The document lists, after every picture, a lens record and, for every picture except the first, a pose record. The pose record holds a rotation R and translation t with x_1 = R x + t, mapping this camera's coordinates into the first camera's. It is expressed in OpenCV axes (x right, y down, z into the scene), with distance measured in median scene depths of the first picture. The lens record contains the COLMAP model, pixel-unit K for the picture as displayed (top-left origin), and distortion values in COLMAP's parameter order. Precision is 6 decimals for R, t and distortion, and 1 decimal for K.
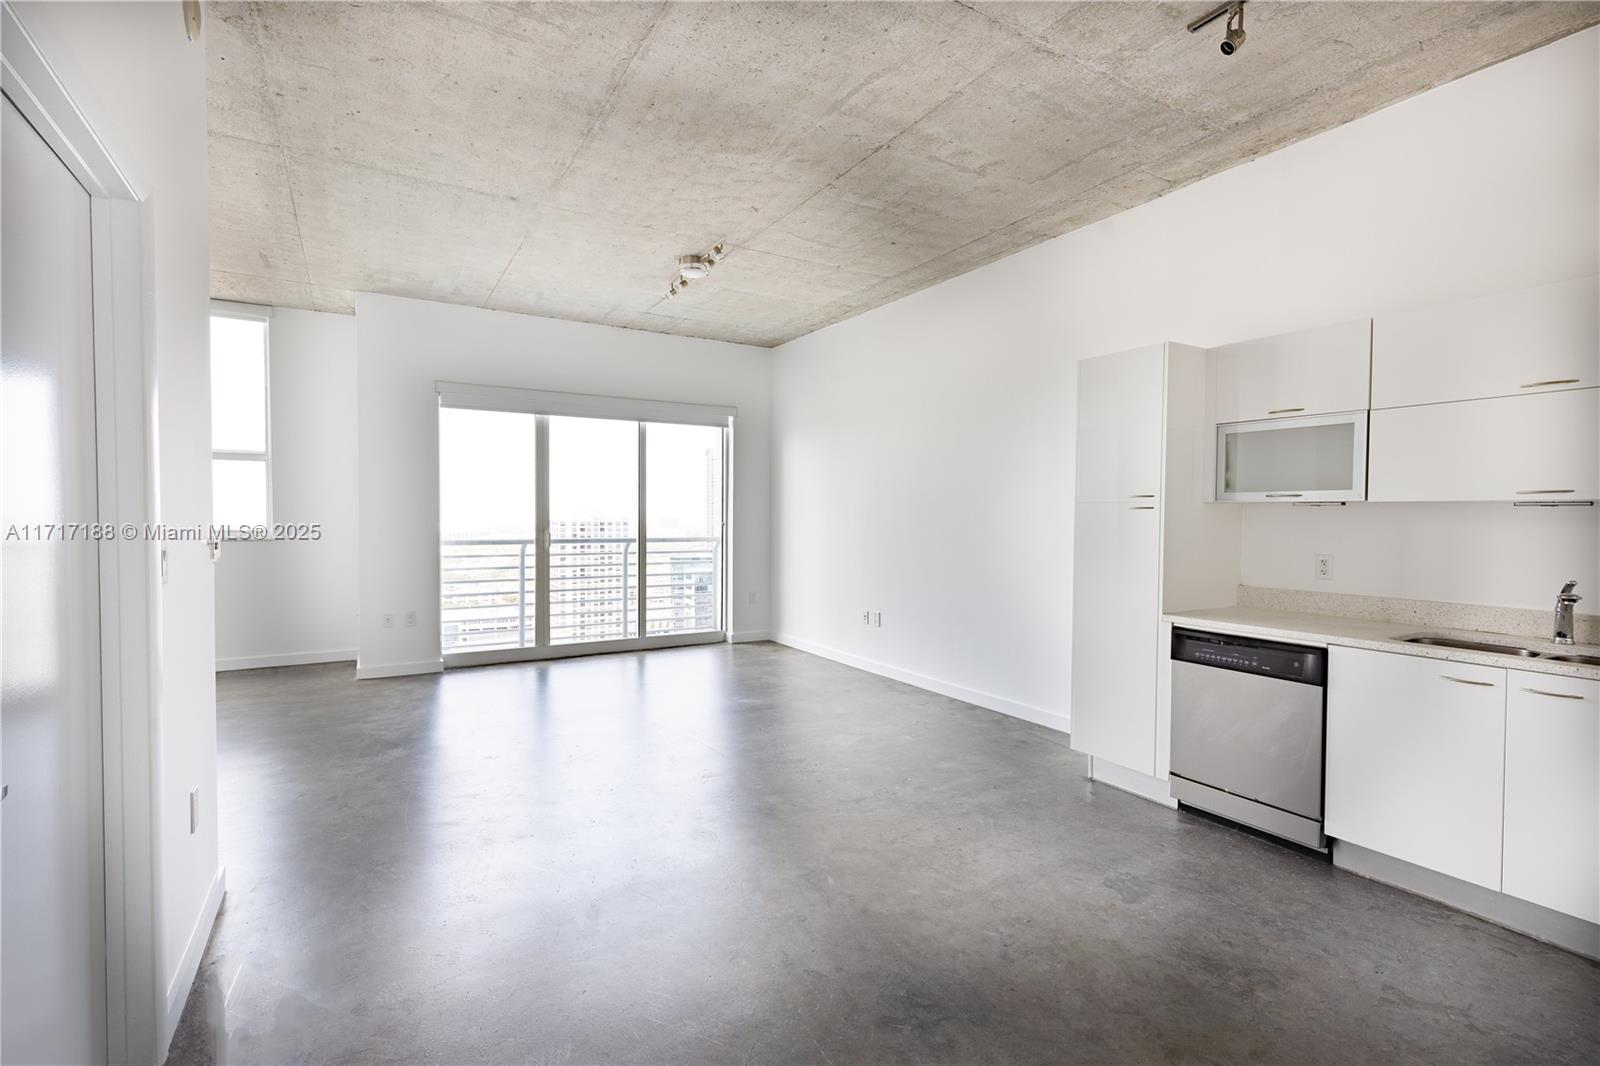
lens RADIAL K [[745.4, 0, 799.2], [0, 745.4, 527.7], [0, 0, 1]] dist [-0.001436, -0.000248]
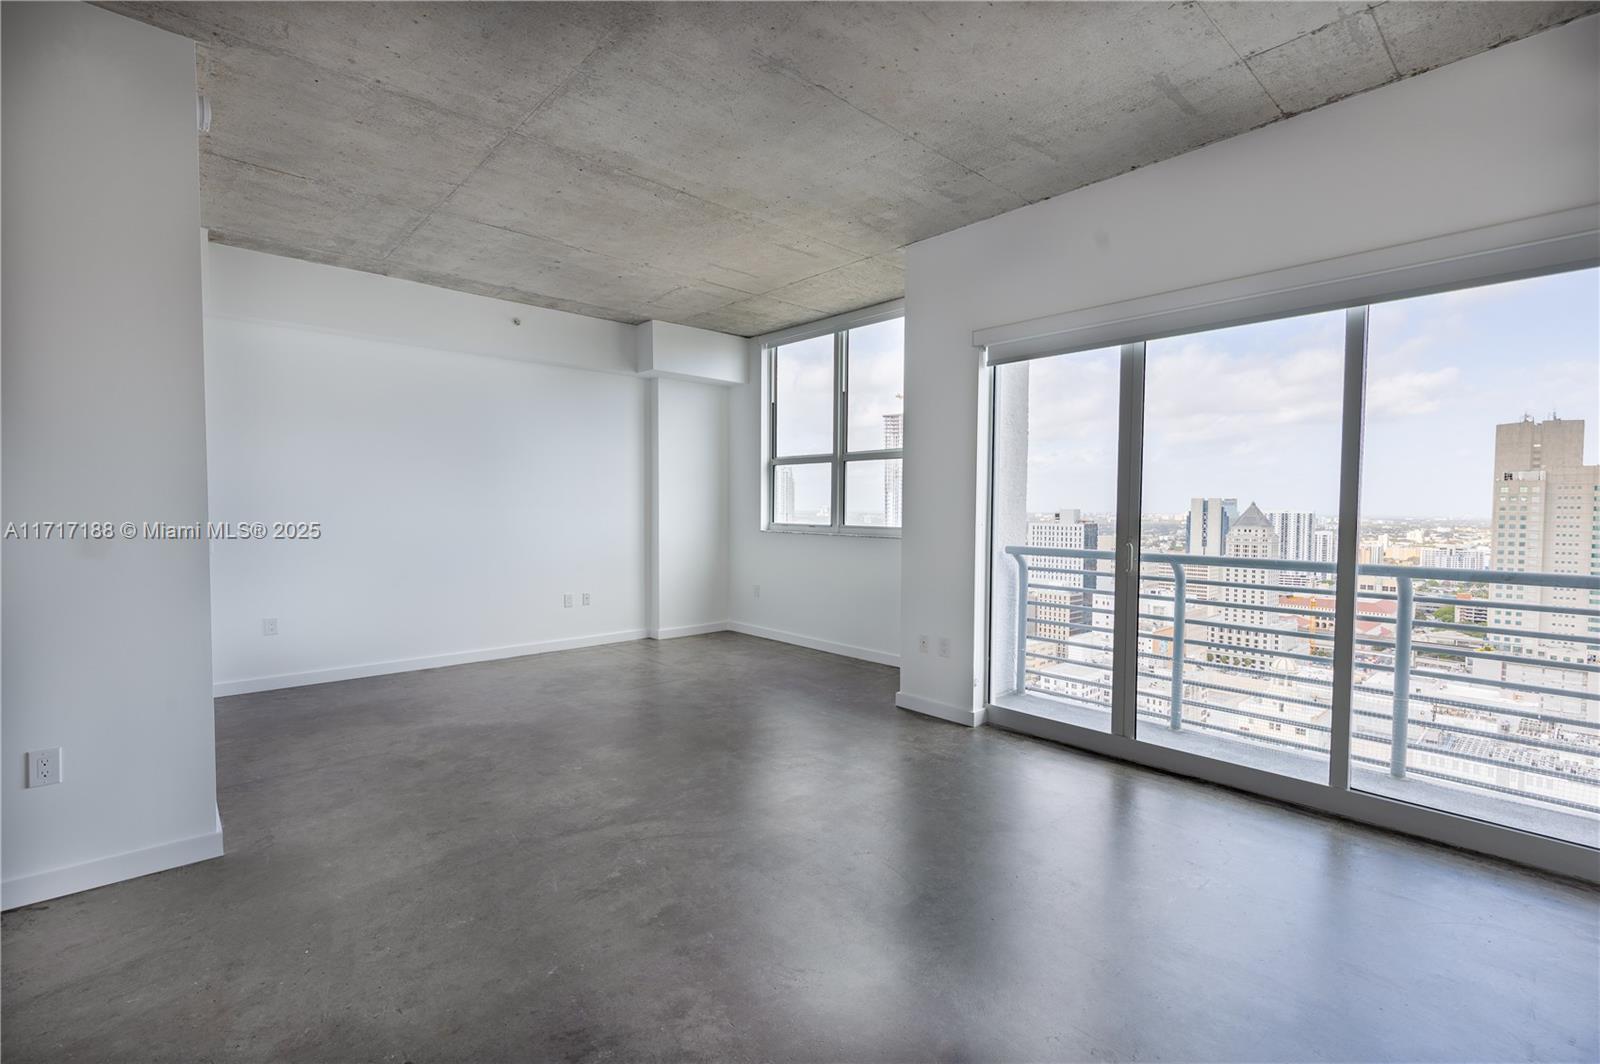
lens RADIAL K [[717.9, 0, 787.3], [0, 717.9, 528.6], [0, 0, 1]] dist [0.006639, -0.002056]
pose [[0.193682, 0.026567, -0.980705, 0.168548], [-0.019860, 0.999535, 0.023155, -0.014550], [0.980863, 0.014992, 0.194119, 0.660399]]
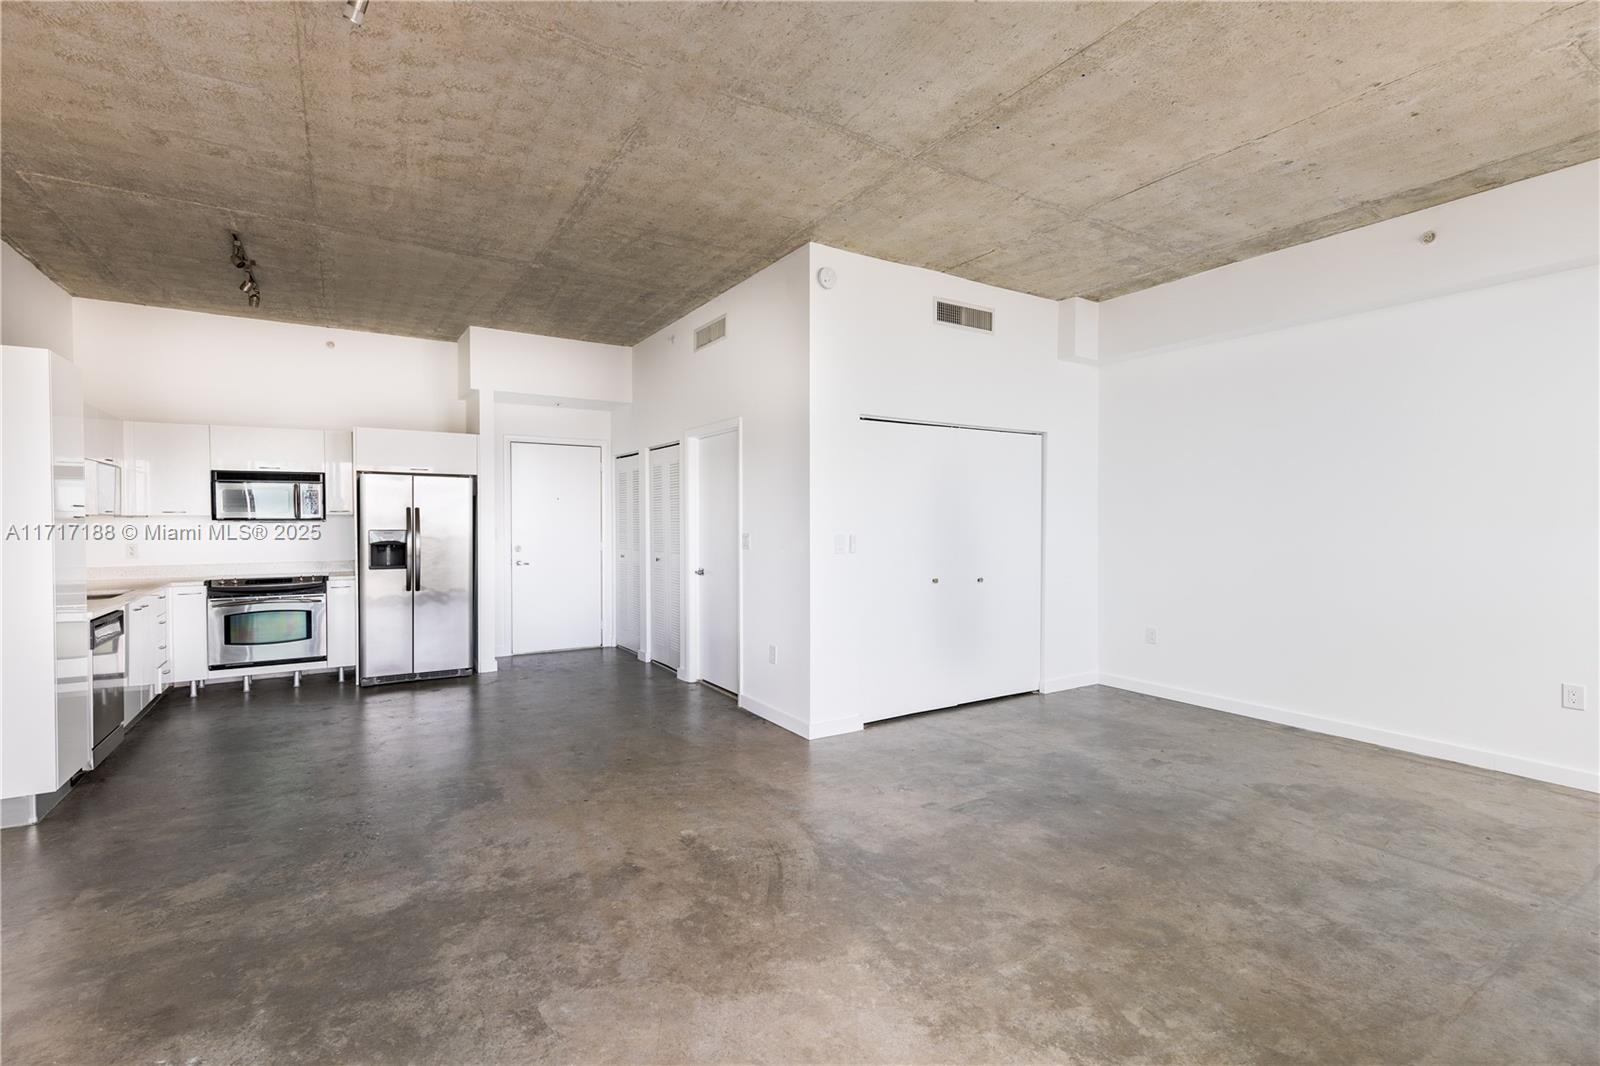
lens RADIAL K [[717.9, 0, 793.0], [0, 717.9, 531.1], [0, 0, 1]] dist [0.006639, -0.002056]
pose [[-0.999696, -0.004512, -0.024232, -0.286730], [-0.005202, 0.999581, 0.028477, -0.022486], [0.024094, 0.028595, -0.999301, 1.103328]]
